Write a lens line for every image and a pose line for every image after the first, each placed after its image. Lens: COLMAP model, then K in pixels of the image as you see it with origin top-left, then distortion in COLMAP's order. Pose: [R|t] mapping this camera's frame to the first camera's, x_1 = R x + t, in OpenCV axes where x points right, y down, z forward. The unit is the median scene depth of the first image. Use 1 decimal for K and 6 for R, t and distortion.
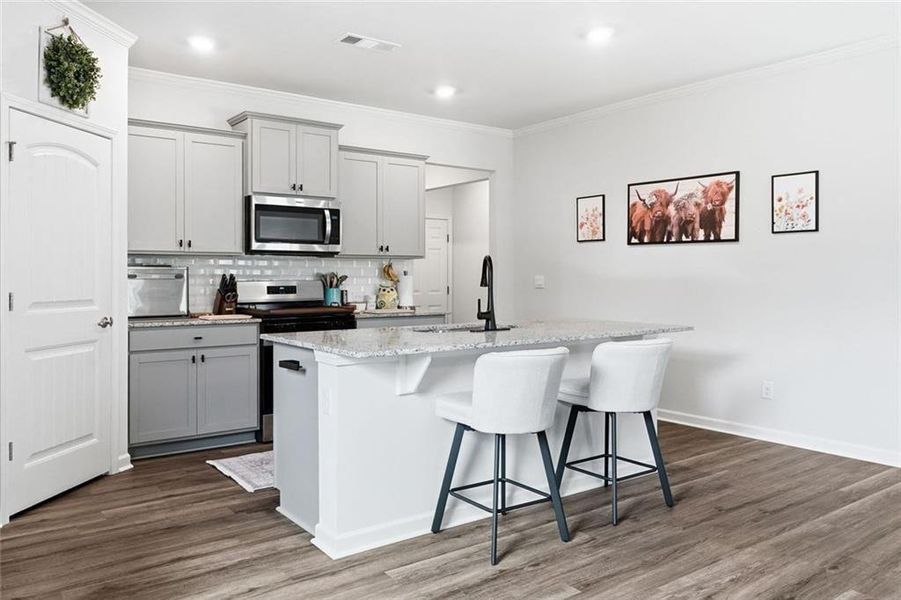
lens RADIAL K [[691.0, 0, 463.1], [0, 691.0, 273.5], [0, 0, 1]] dist [0.007469, -0.005008]
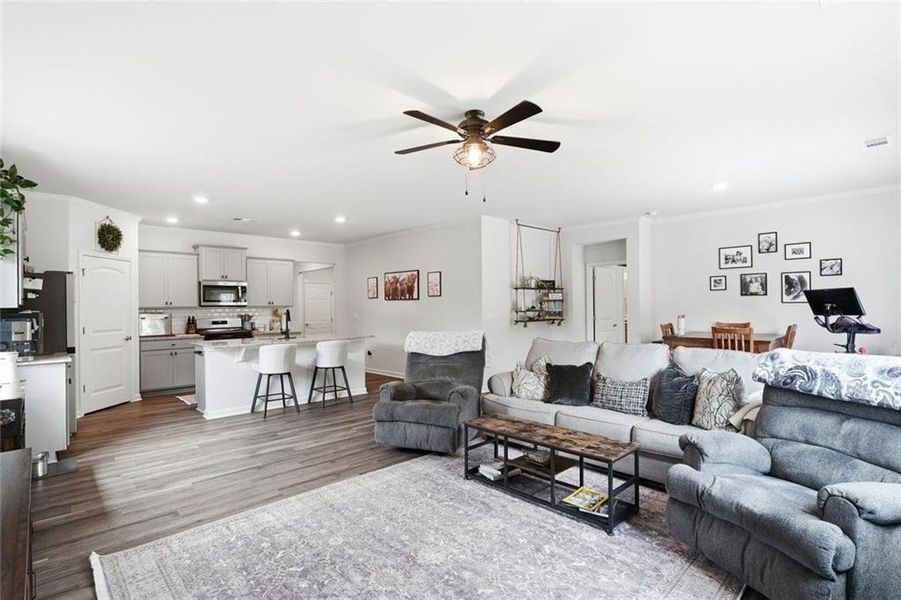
lens RADIAL K [[433.0, 0, 447.1], [0, 433.0, 304.6], [0, 0, 1]] dist [0.000380, 0.000798]
pose [[0.994118, -0.010243, 0.107815, 0.327531], [0.010509, 0.999943, -0.001898, -0.024994], [-0.107789, 0.003020, 0.994169, -0.473593]]
